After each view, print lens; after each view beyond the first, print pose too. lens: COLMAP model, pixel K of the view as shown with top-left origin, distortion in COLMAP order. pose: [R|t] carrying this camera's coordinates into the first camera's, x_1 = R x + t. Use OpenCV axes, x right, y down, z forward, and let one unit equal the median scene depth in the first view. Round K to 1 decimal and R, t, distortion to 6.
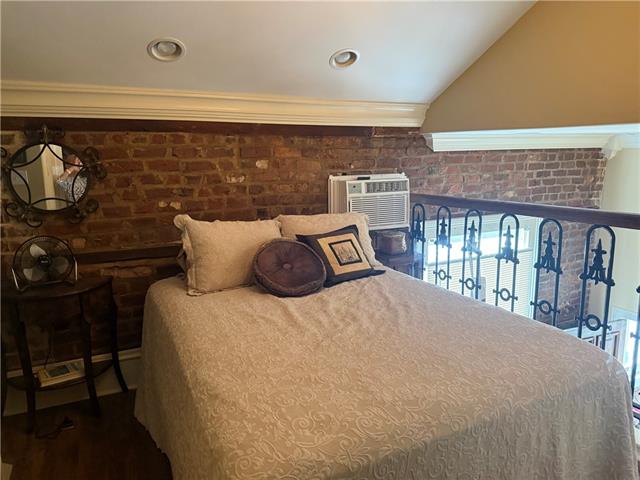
lens RADIAL K [[450.2, 0, 327.0], [0, 450.2, 243.2], [0, 0, 1]] dist [0.047554, -0.064559]
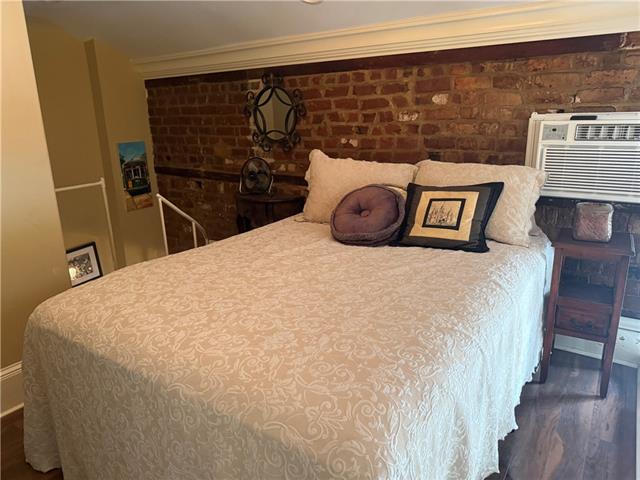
lens RADIAL K [[450.2, 0, 304.8], [0, 450.2, 244.3], [0, 0, 1]] dist [0.047554, -0.064559]
pose [[0.475954, 0.243273, -0.845155, 0.556321], [-0.139759, 0.969691, 0.200415, -0.046493], [0.868295, 0.022730, 0.495528, 0.370098]]
